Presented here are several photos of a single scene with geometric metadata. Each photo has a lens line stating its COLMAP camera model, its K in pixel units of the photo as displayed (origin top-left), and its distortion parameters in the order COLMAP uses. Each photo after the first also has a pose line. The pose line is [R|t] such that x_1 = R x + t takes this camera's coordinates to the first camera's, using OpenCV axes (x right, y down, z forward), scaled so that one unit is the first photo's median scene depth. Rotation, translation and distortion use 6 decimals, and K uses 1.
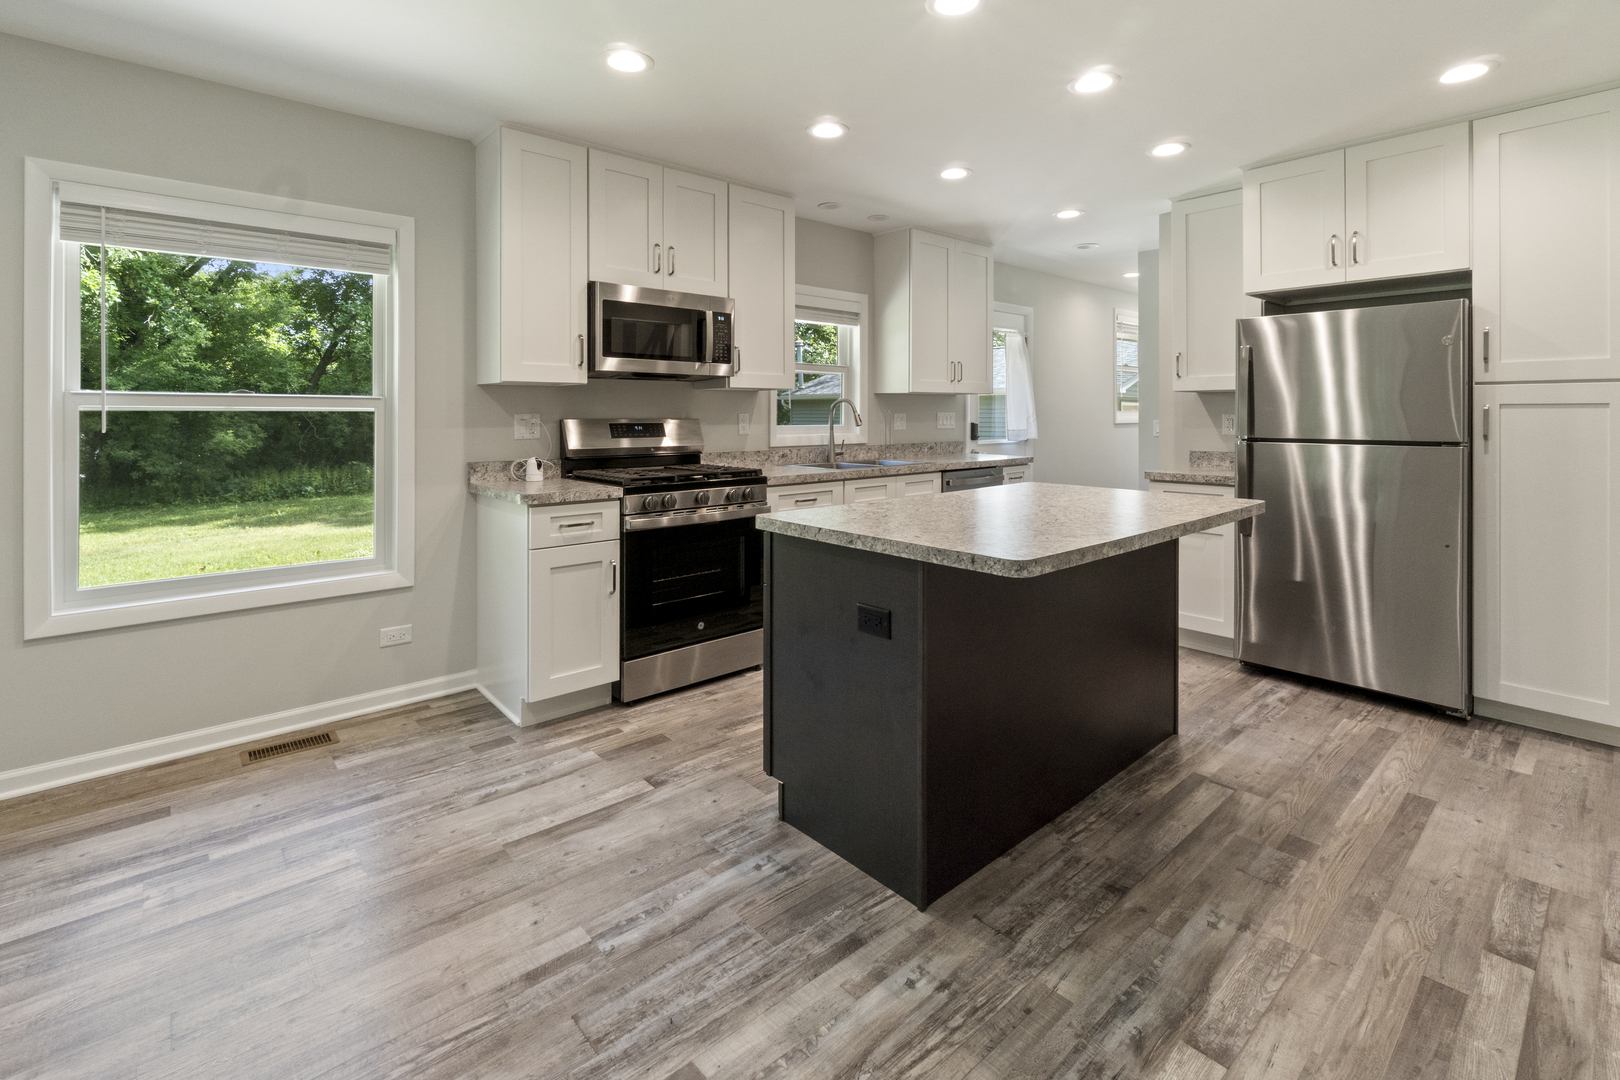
lens RADIAL K [[731.5, 0, 810.0], [0, 731.5, 540.0], [0, 0, 1]] dist [-0.003245, 0.001069]
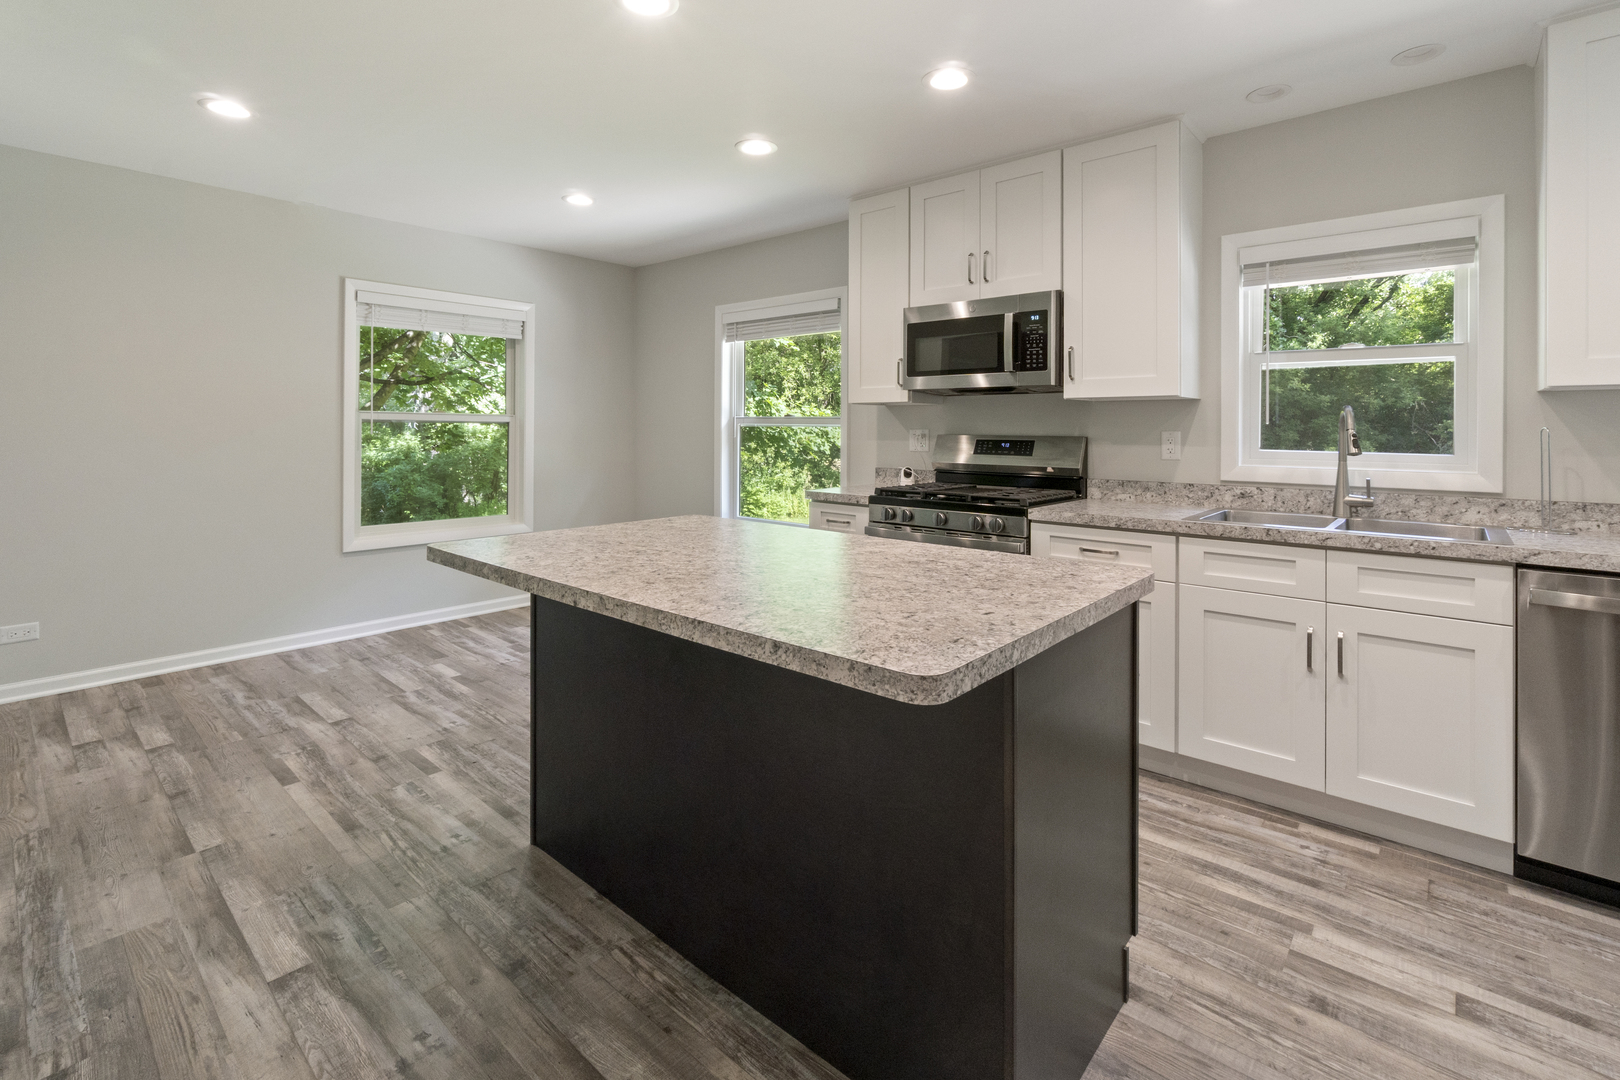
lens RADIAL K [[720.4, 0, 792.7], [0, 720.4, 551.8], [0, 0, 1]] dist [0.000313, 0.001162]
pose [[0.111878, 0.170275, -0.979025, 1.257154], [-0.172785, 0.973536, 0.149576, -0.206685], [0.978585, 0.152427, 0.138338, 1.161153]]
